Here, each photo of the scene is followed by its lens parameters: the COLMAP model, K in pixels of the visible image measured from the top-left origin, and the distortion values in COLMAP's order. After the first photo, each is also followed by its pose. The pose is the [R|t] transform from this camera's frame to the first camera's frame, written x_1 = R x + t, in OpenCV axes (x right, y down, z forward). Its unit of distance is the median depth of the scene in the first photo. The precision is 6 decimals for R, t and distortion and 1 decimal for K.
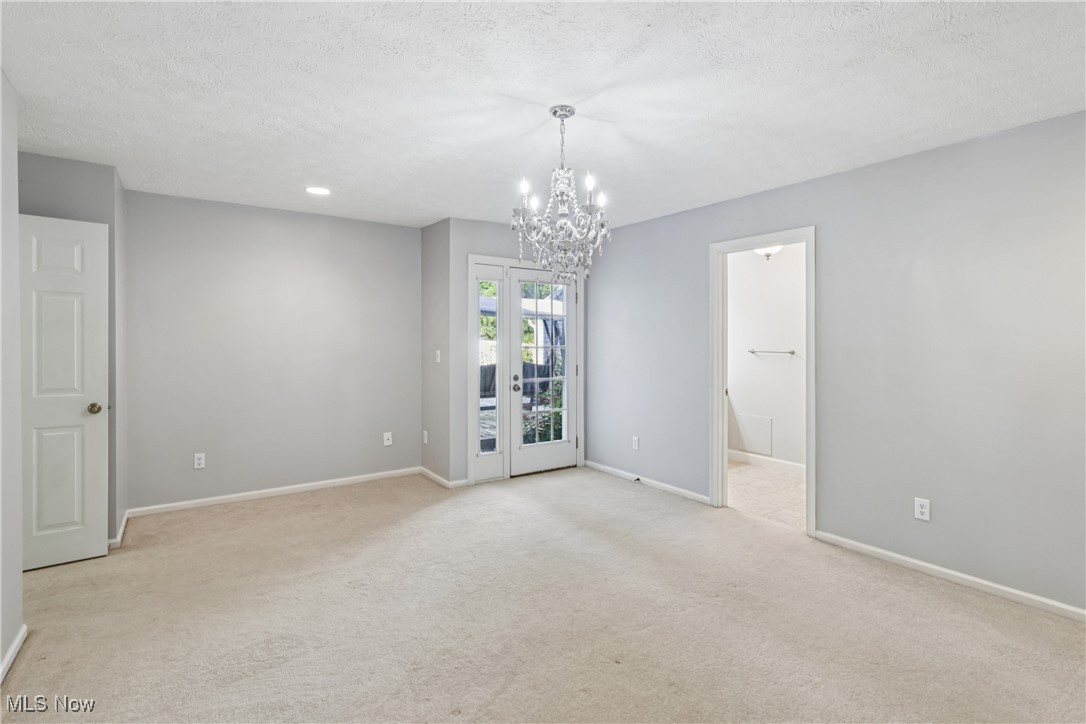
lens RADIAL K [[538.4, 0, 546.9], [0, 538.4, 339.1], [0, 0, 1]] dist [-0.003605, -0.000132]
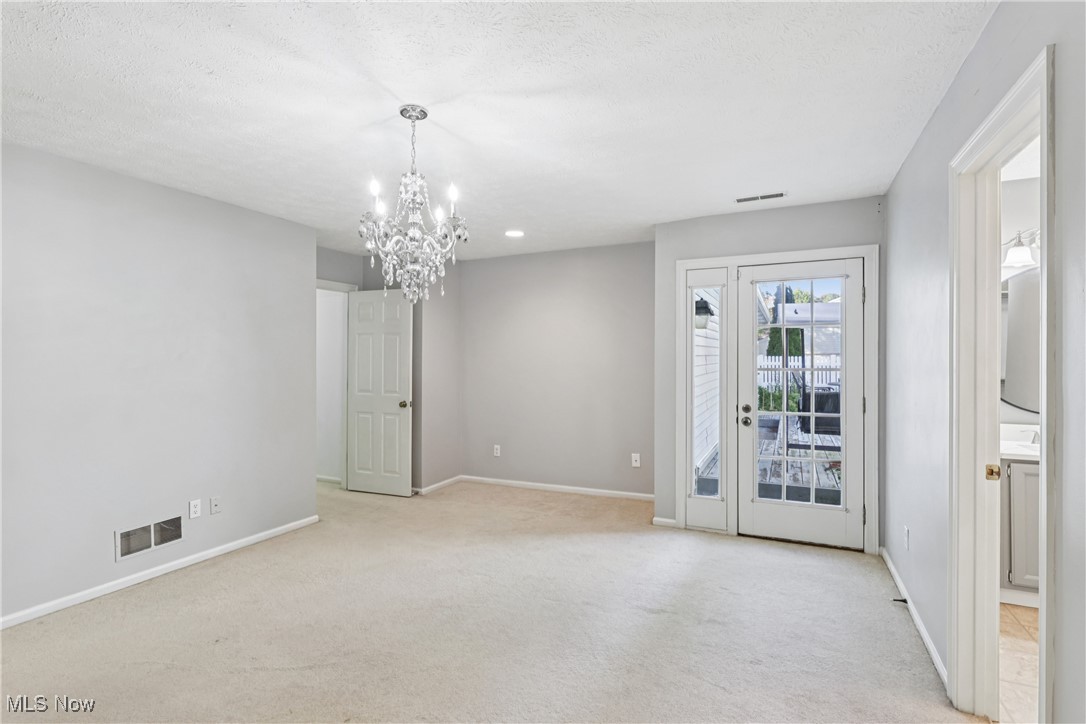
lens RADIAL K [[519.3, 0, 533.5], [0, 519.3, 361.9], [0, 0, 1]] dist [-0.002173, 0.000768]
pose [[0.478908, -0.002672, -0.877861, 0.477790], [0.007535, 0.999971, 0.001066, 0.002176], [0.877833, -0.007125, 0.478914, 0.398738]]
